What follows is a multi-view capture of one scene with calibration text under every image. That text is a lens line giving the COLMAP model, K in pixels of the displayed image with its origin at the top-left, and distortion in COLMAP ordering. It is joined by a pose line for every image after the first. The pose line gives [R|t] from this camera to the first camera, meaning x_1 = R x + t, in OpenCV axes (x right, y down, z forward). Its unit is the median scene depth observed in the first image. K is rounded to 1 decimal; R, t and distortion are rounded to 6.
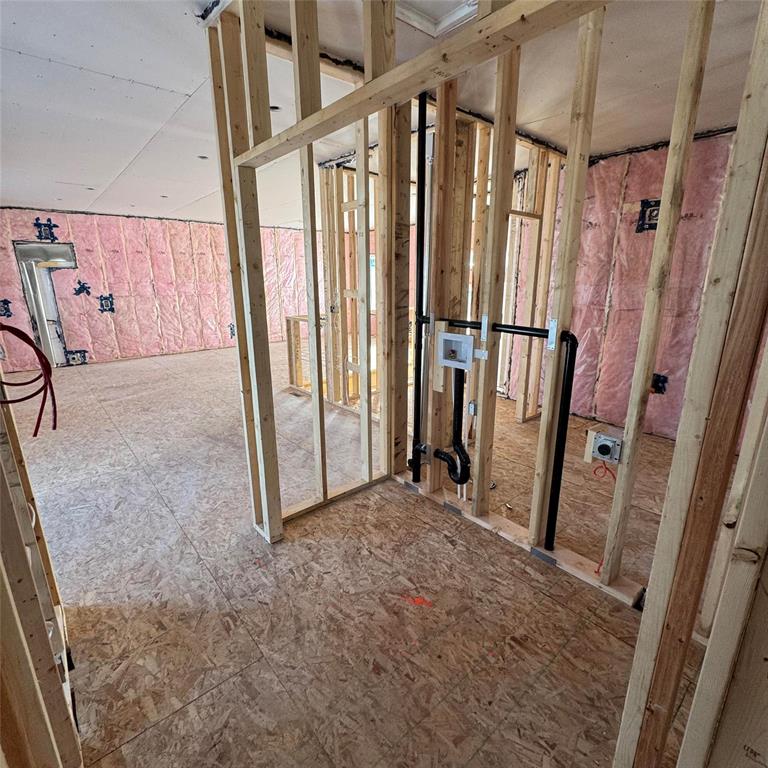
lens RADIAL K [[406.7, 0, 384.0], [0, 406.7, 384.0], [0, 0, 1]] dist [-0.002144, -0.000227]
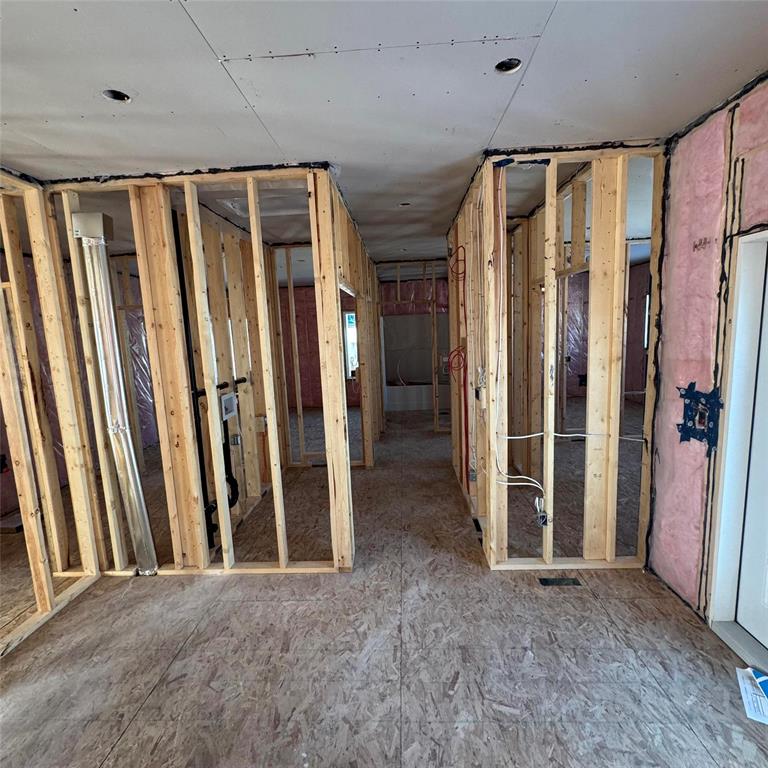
lens RADIAL K [[406.7, 0, 384.0], [0, 406.7, 384.0], [0, 0, 1]] dist [-0.002144, -0.000227]
pose [[-0.726024, -0.059230, 0.685114, -1.108975], [0.219008, 0.924492, 0.312010, -0.447373], [-0.651863, 0.376572, -0.658231, 1.472686]]
